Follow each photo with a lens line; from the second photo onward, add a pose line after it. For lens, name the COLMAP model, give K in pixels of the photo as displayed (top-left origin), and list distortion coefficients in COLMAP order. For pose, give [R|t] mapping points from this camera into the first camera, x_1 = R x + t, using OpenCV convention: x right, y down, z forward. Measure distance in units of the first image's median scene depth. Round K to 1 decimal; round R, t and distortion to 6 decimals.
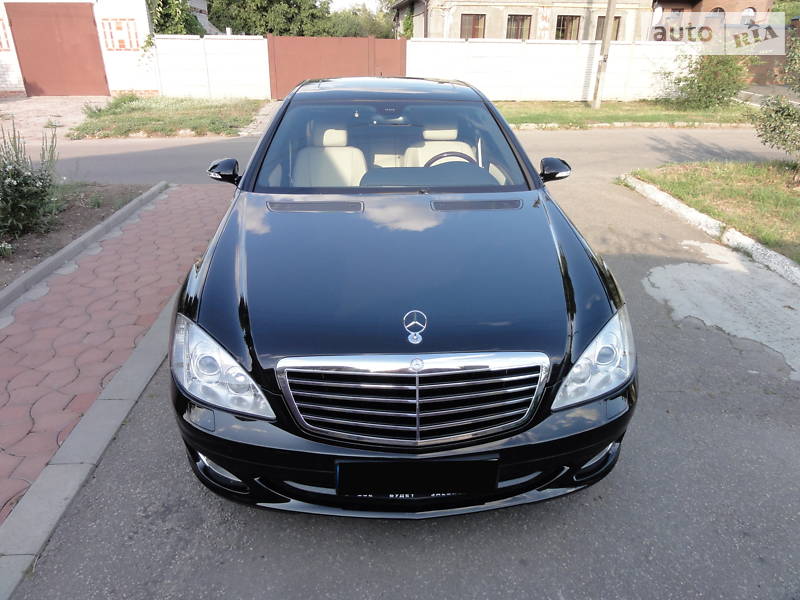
lens RADIAL K [[567.9, 0, 400.0], [0, 567.9, 300.0], [0, 0, 1]] dist [-0.003028, -0.000015]
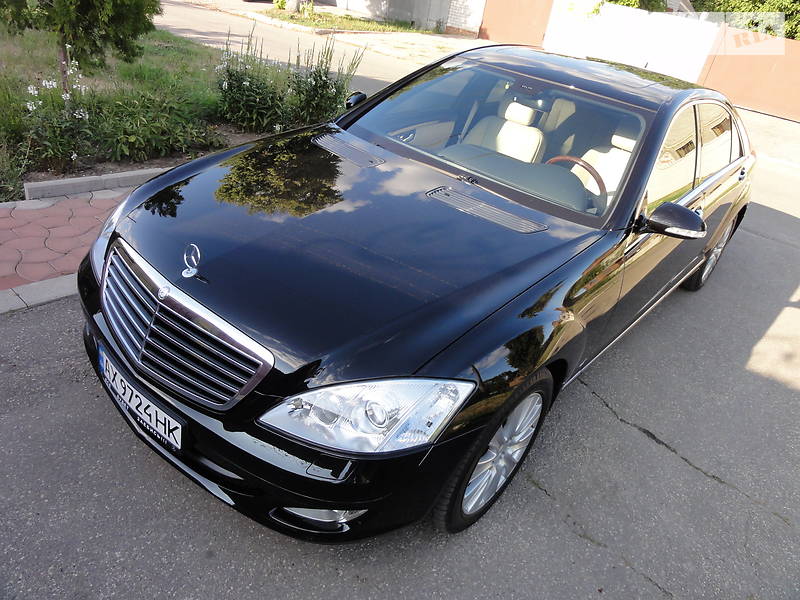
lens RADIAL K [[567.9, 0, 400.0], [0, 567.9, 300.0], [0, 0, 1]] dist [-0.003028, -0.000015]
pose [[0.709144, 0.448644, -0.543906, 0.716104], [-0.430097, 0.886535, 0.170504, -0.181173], [0.558688, 0.113021, 0.821641, 0.356396]]
